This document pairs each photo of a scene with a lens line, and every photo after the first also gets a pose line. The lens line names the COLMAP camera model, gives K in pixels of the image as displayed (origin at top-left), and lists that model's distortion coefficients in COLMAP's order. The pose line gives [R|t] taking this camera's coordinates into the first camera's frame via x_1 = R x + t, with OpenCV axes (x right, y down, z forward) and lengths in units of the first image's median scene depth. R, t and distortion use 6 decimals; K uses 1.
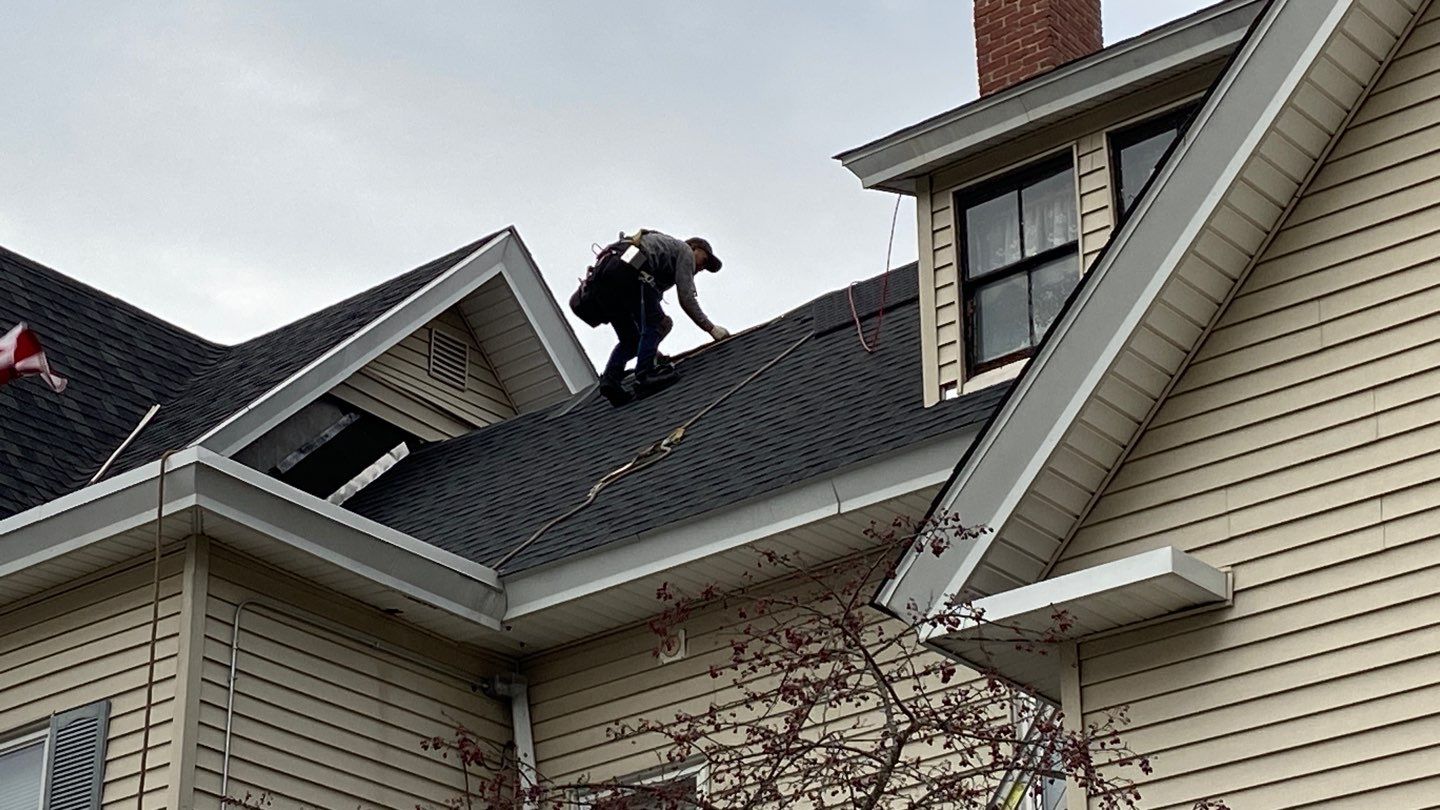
lens RADIAL K [[3167.6, 0, 720.0], [0, 3167.6, 405.0], [0, 0, 1]] dist [0.064048, 0.193621]
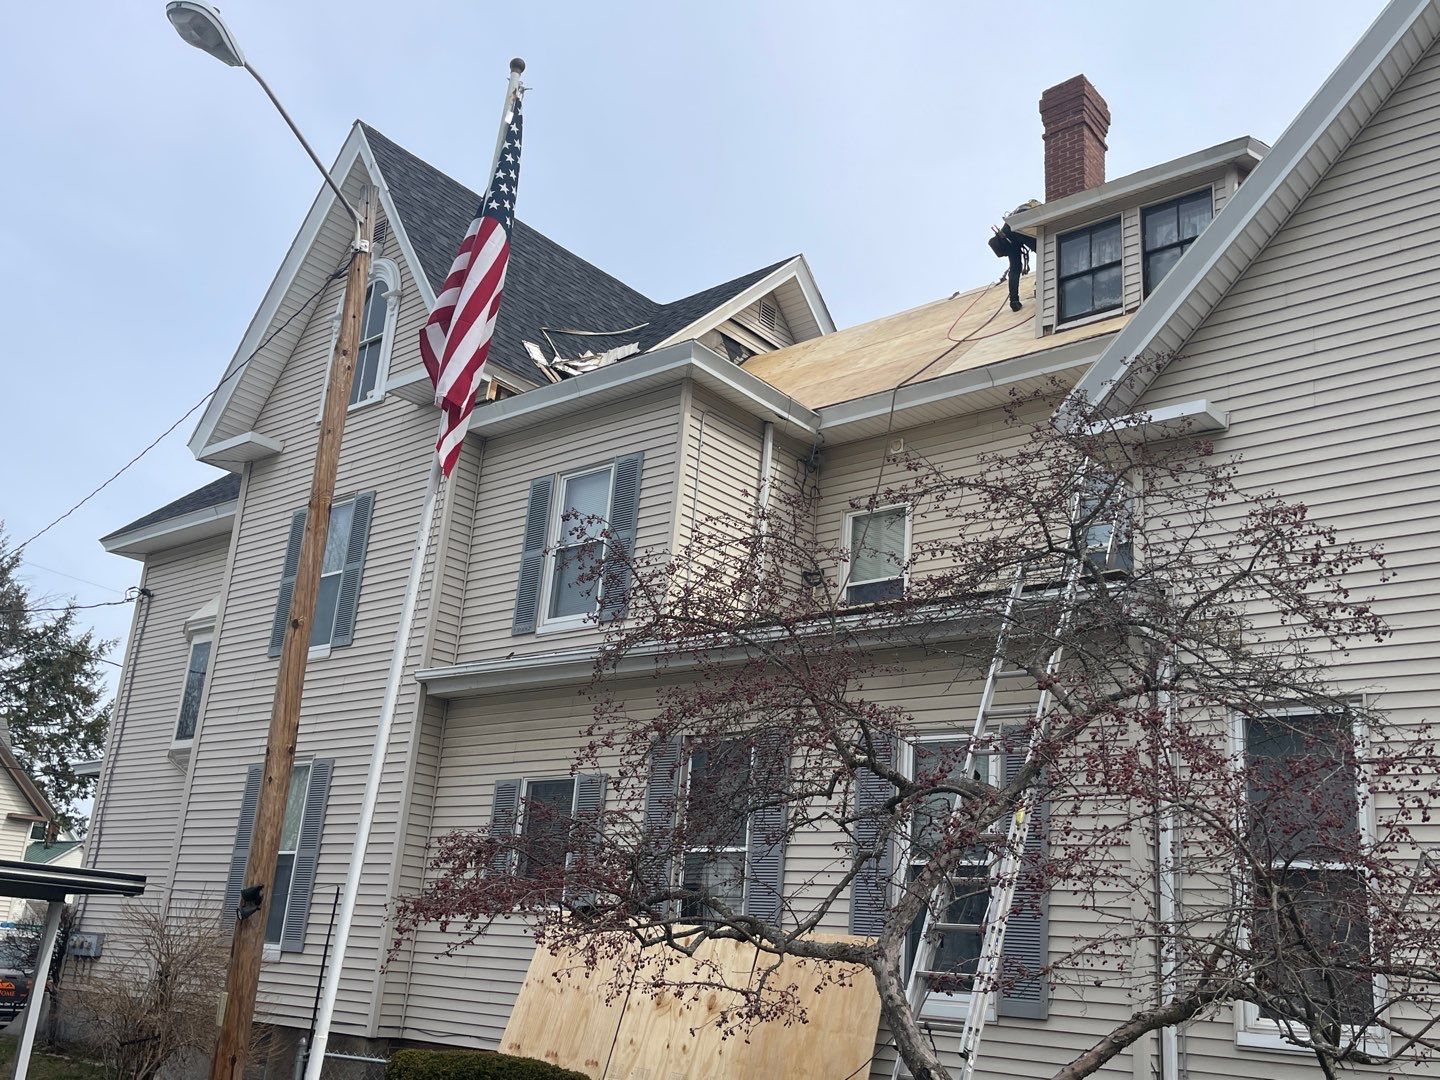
lens RADIAL K [[1380.7, 0, 716.9], [0, 1380.7, 545.9], [0, 0, 1]] dist [0.055435, -0.026461]
pose [[0.996400, 0.069171, -0.049007, -0.090155], [-0.062385, 0.989737, 0.128561, 0.031728], [0.057397, -0.125041, 0.990490, 0.062680]]
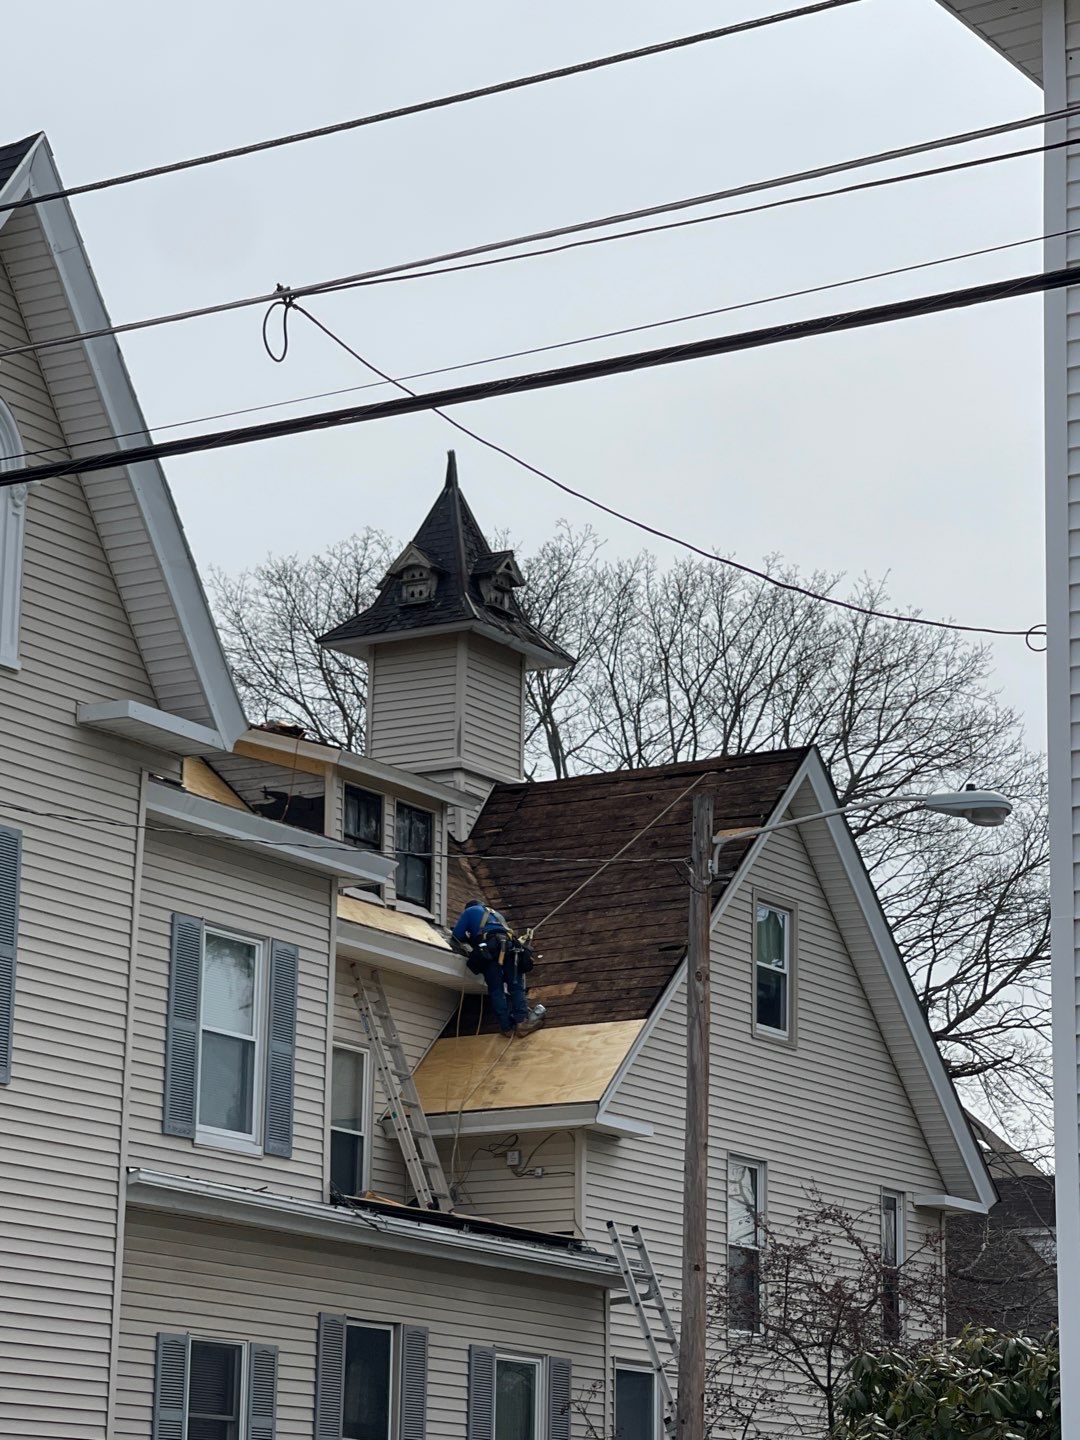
lens RADIAL K [[3484.8, 0, 540.0], [0, 3484.8, 720.0], [0, 0, 1]] dist [-0.015786, 0.377751]
pose [[-0.122604, 0.248074, 0.960951, -2.061061], [-0.435110, 0.856805, -0.276702, 0.453192], [-0.891991, -0.452044, 0.002892, 0.914668]]
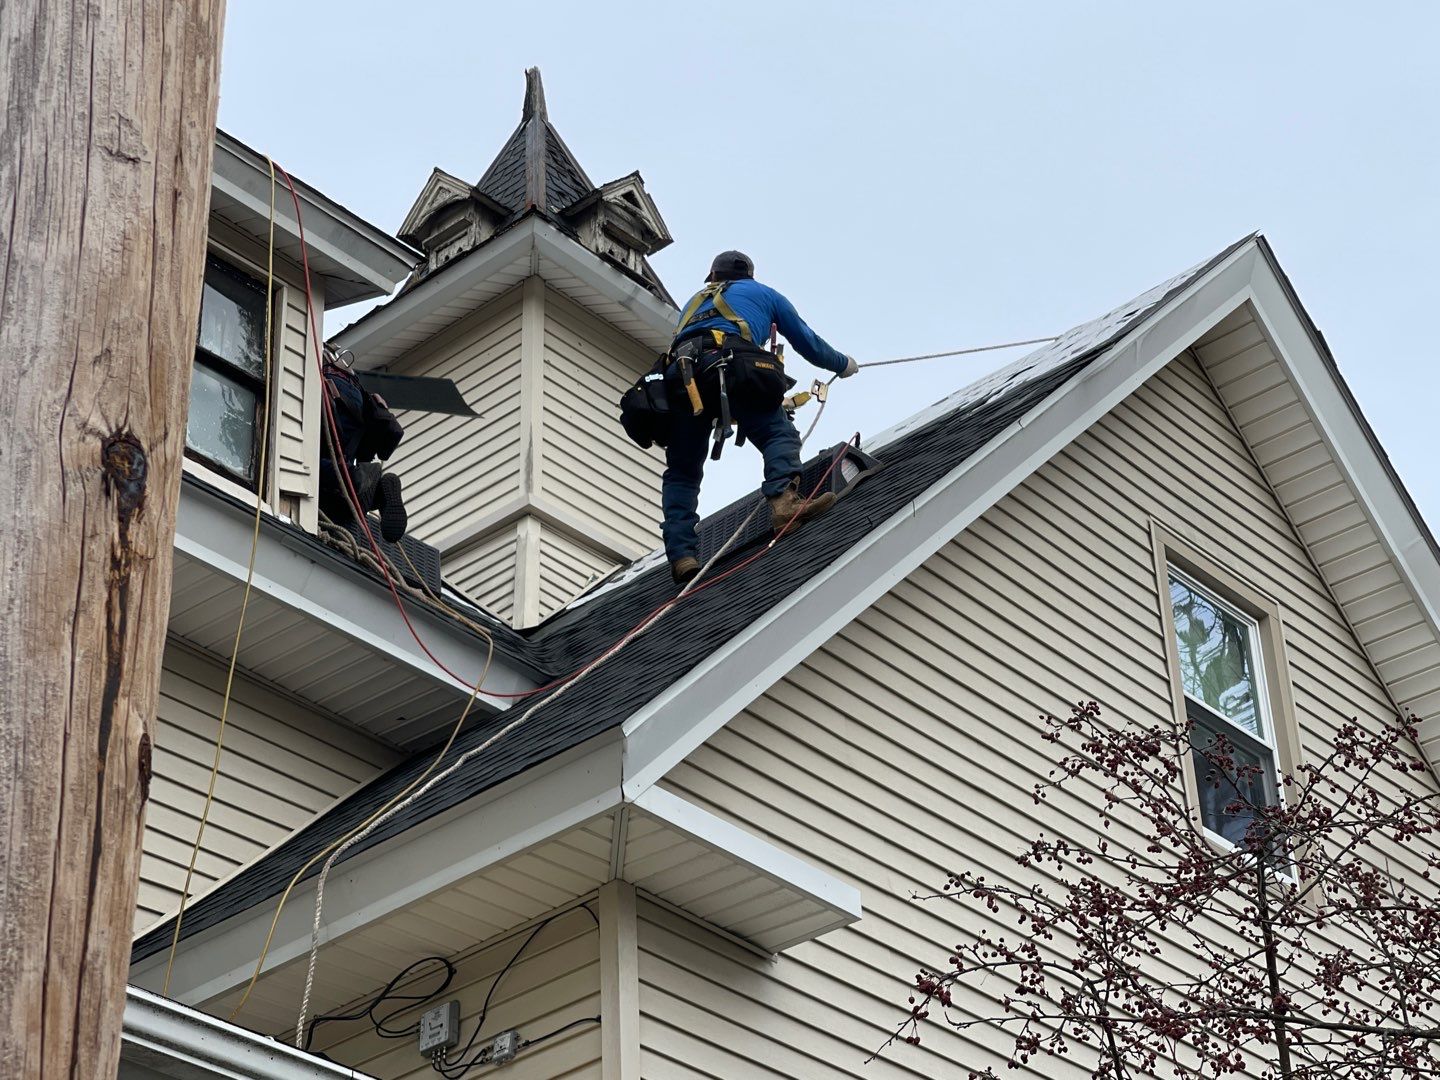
lens RADIAL K [[2879.6, 0, 699.4], [0, 2879.6, 543.8], [0, 0, 1]] dist [0.087871, 1.015227]
pose [[0.059436, 0.562512, 0.824650, -0.432362], [-0.399885, 0.770346, -0.496648, 0.286363], [-0.914636, -0.300246, 0.270727, 0.634503]]
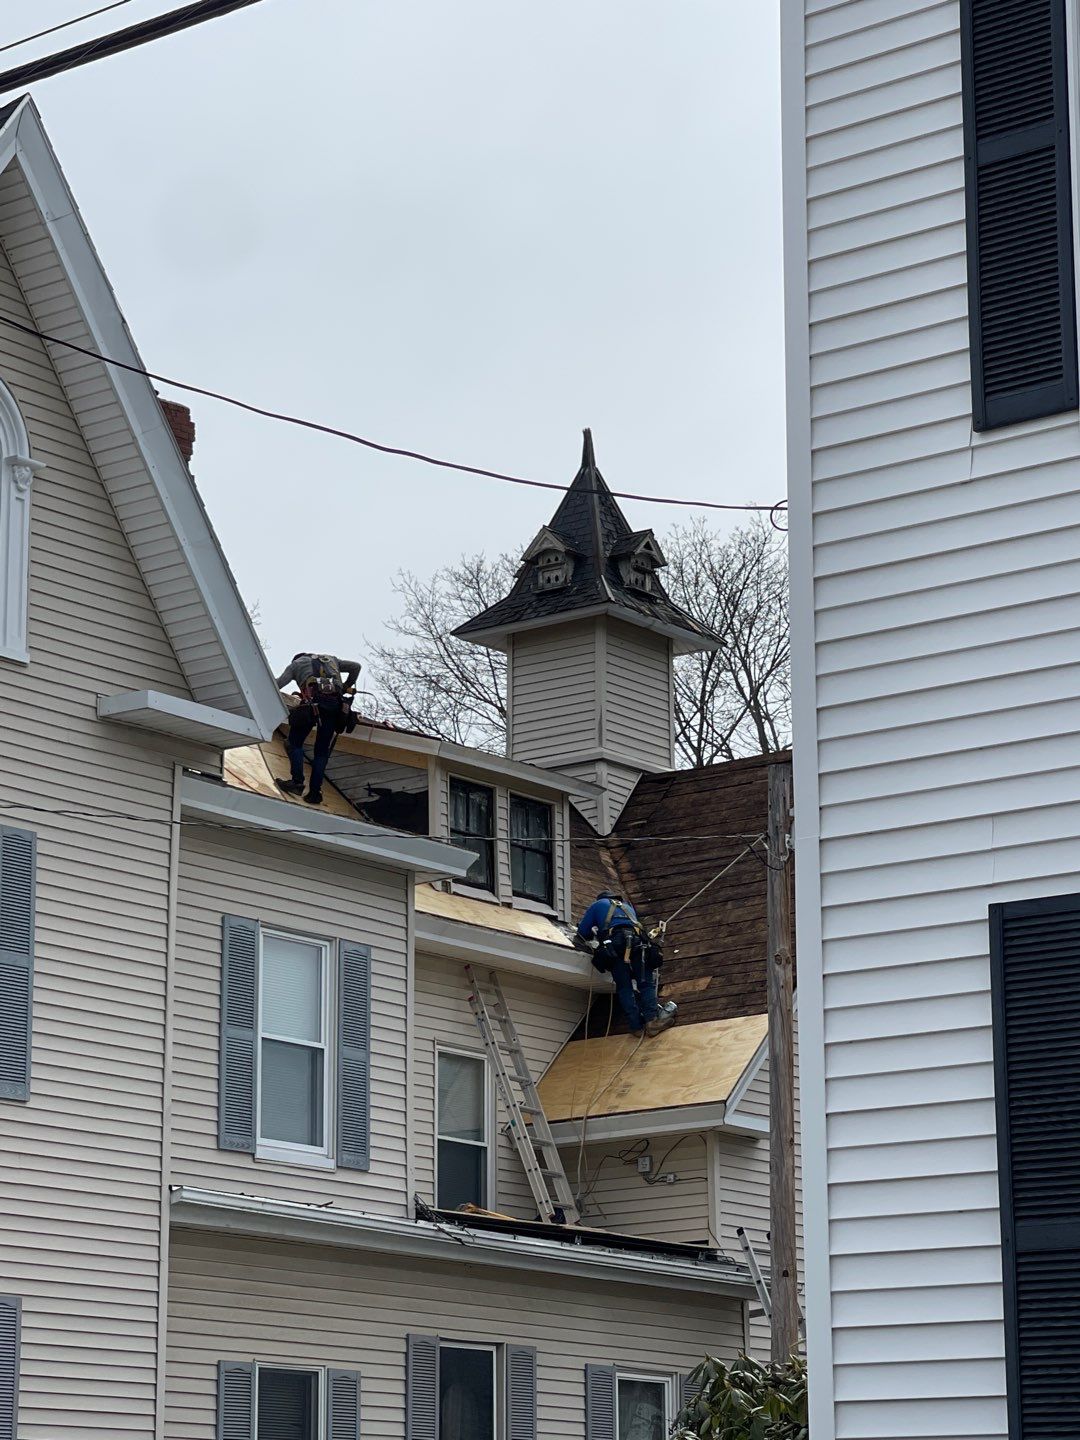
lens RADIAL K [[3497.5, 0, 540.0], [0, 3497.5, 720.0], [0, 0, 1]] dist [0.041507, 0.119796]
pose [[-0.017153, 0.256961, 0.966269, -1.961237], [-0.420028, 0.875150, -0.240186, 0.384926], [-0.907349, -0.409980, 0.092920, 0.783594]]
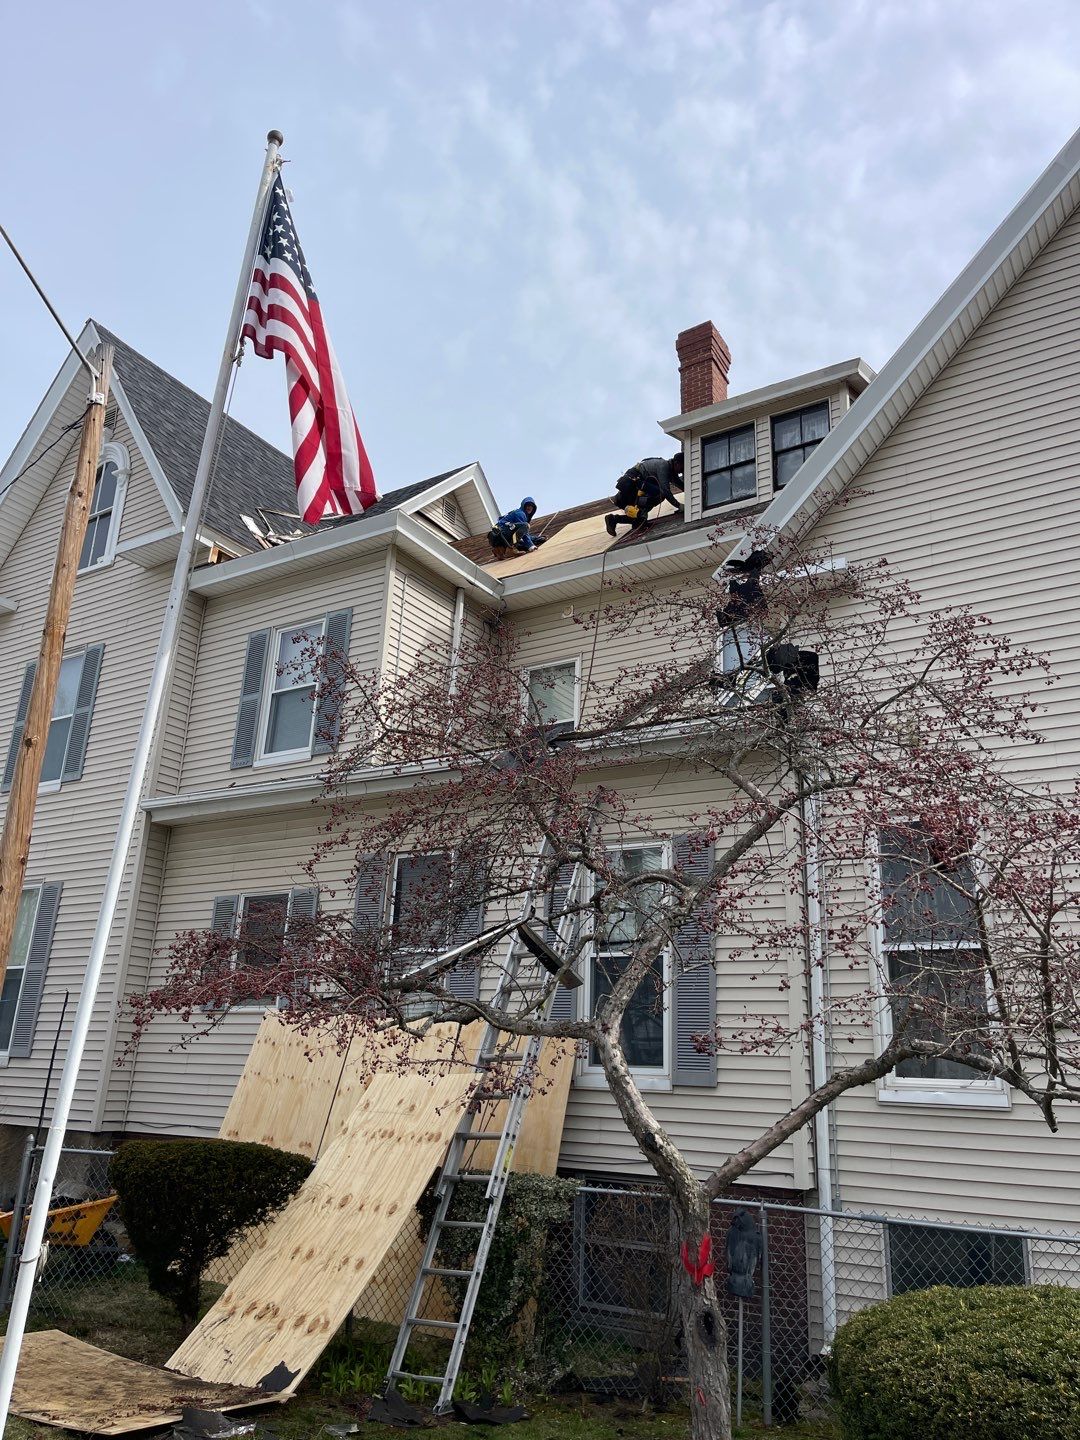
lens RADIAL K [[1083.9, 0, 540.0], [0, 1083.9, 720.0], [0, 0, 1]] dist [0.032558, -0.000261]
pose [[0.992381, 0.078973, 0.094572, -0.117605], [-0.089091, 0.990147, 0.108039, 0.073478], [-0.085108, -0.115641, 0.989638, 0.137775]]
